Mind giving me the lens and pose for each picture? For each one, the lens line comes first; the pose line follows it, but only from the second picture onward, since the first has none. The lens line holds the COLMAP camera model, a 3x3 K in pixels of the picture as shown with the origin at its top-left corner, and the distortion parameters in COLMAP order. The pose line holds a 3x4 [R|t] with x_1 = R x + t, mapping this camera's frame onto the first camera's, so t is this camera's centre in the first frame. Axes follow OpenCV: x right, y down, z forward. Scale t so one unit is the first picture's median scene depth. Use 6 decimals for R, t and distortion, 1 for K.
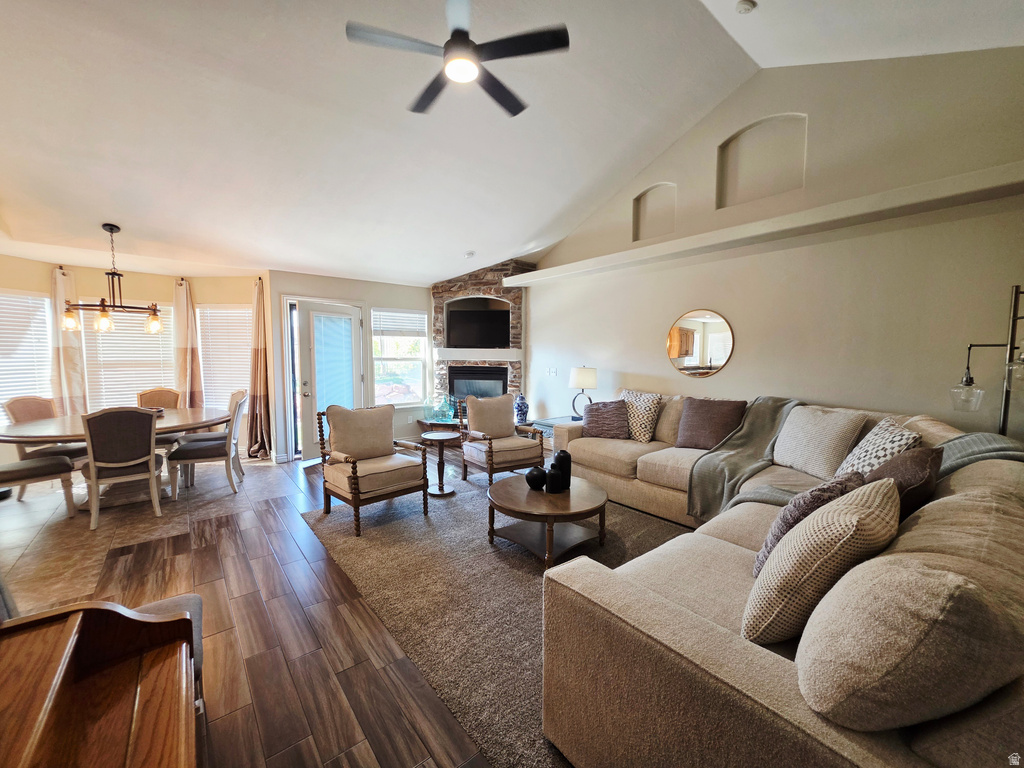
lens RADIAL K [[408.8, 0, 512.8], [0, 408.8, 386.0], [0, 0, 1]] dist [0.002157, 0.000126]
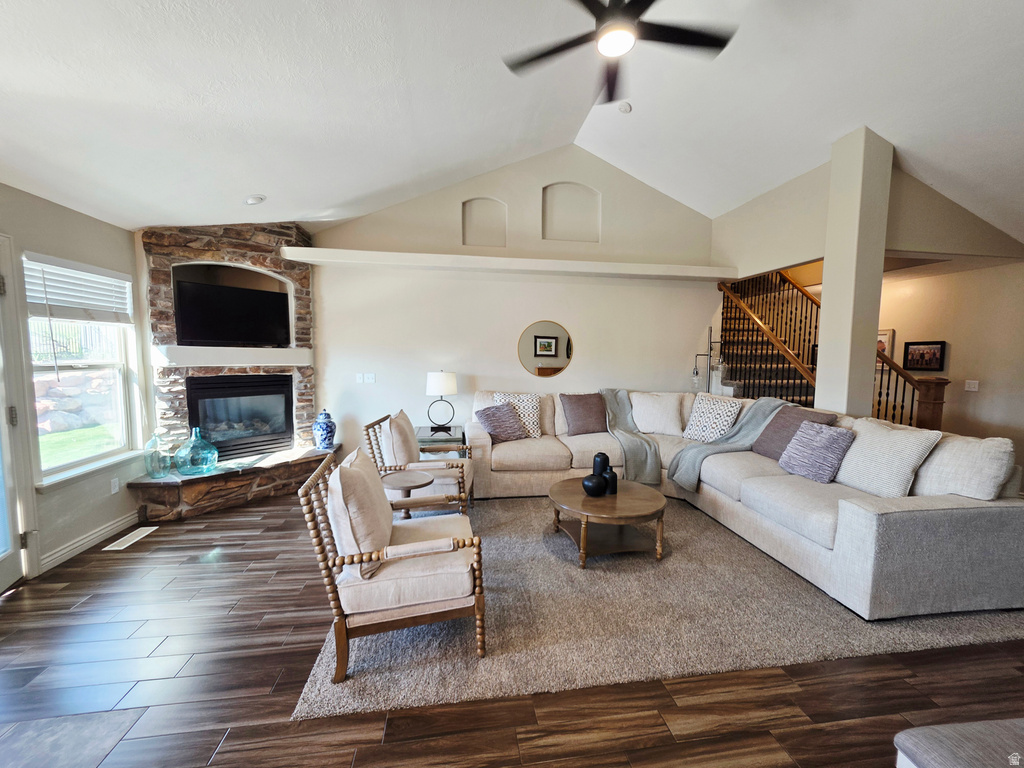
lens RADIAL K [[412.9, 0, 516.3], [0, 412.9, 386.1], [0, 0, 1]] dist [0.001477, 0.000146]
pose [[0.511601, -0.066578, 0.856640, -0.434079], [0.057361, 0.997416, 0.043262, -0.035696], [-0.857306, 0.027005, 0.514098, 0.309115]]
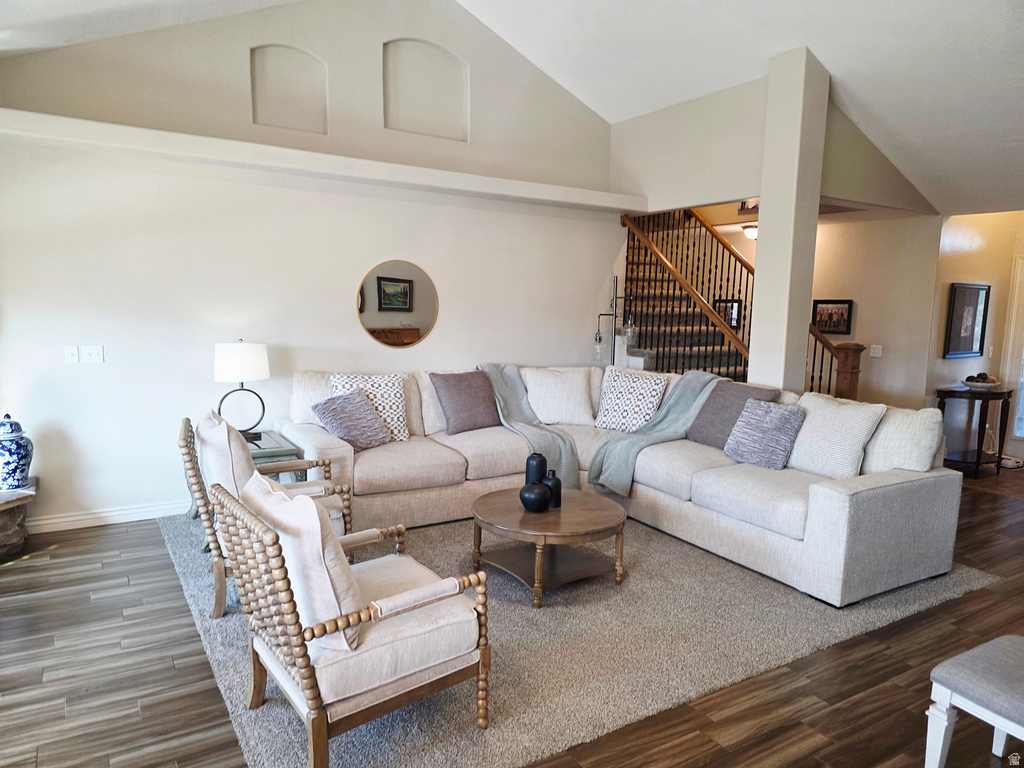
lens RADIAL K [[684.6, 0, 506.8], [0, 684.6, 386.8], [0, 0, 1]] dist [0.073879, -0.081677]
pose [[0.134273, -0.121974, 0.983409, -0.561648], [0.052000, 0.991896, 0.115927, -0.060293], [-0.989579, 0.035572, 0.139527, 0.423026]]
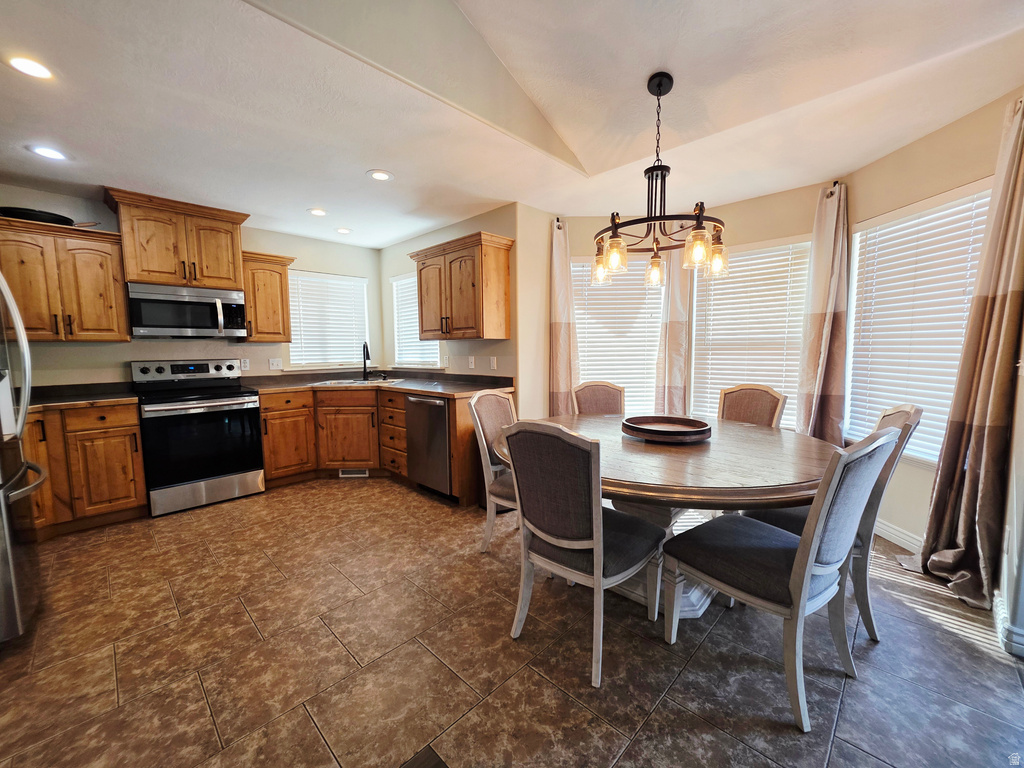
lens RADIAL K [[412.9, 0, 516.3], [0, 412.9, 386.1], [0, 0, 1]] dist [0.001477, 0.000146]
pose [[0.113912, 0.084478, -0.989893, -0.265293], [-0.065706, 0.994837, 0.077339, -0.011871], [0.991316, 0.056232, 0.118875, 0.476227]]
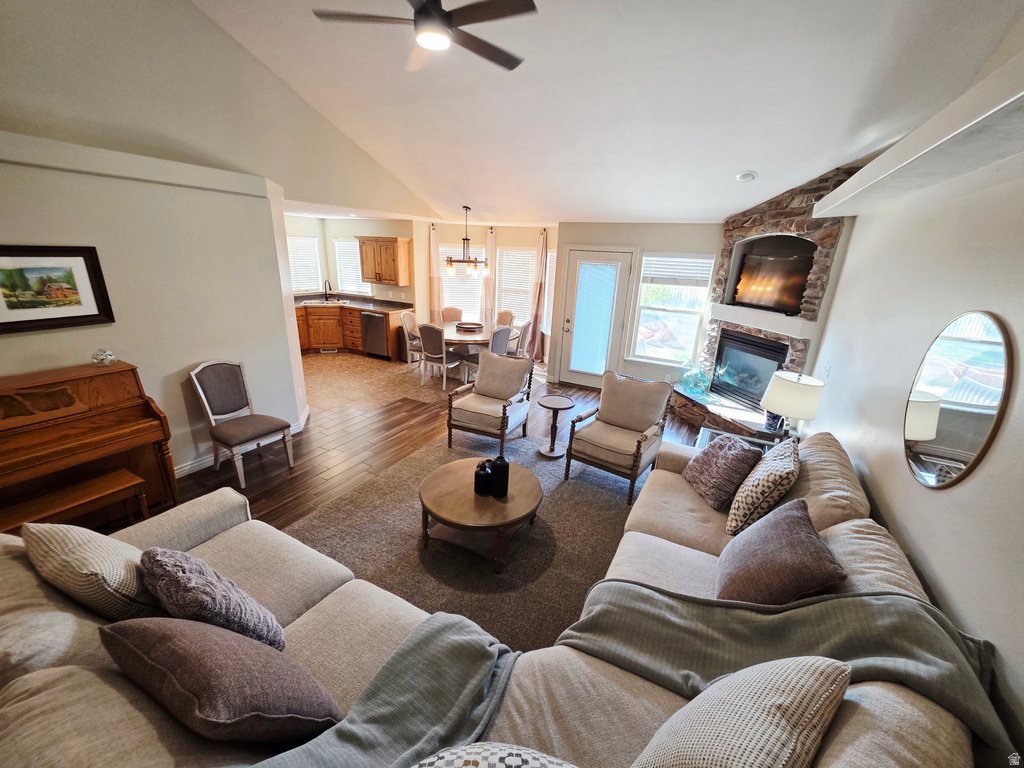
lens RADIAL K [[412.9, 0, 516.3], [0, 412.9, 386.1], [0, 0, 1]] dist [0.001477, 0.000146]
pose [[0.384607, 0.301748, -0.872368, 0.433627], [-0.111799, 0.953332, 0.280463, -0.124273], [0.916285, -0.010338, 0.400393, 0.326205]]
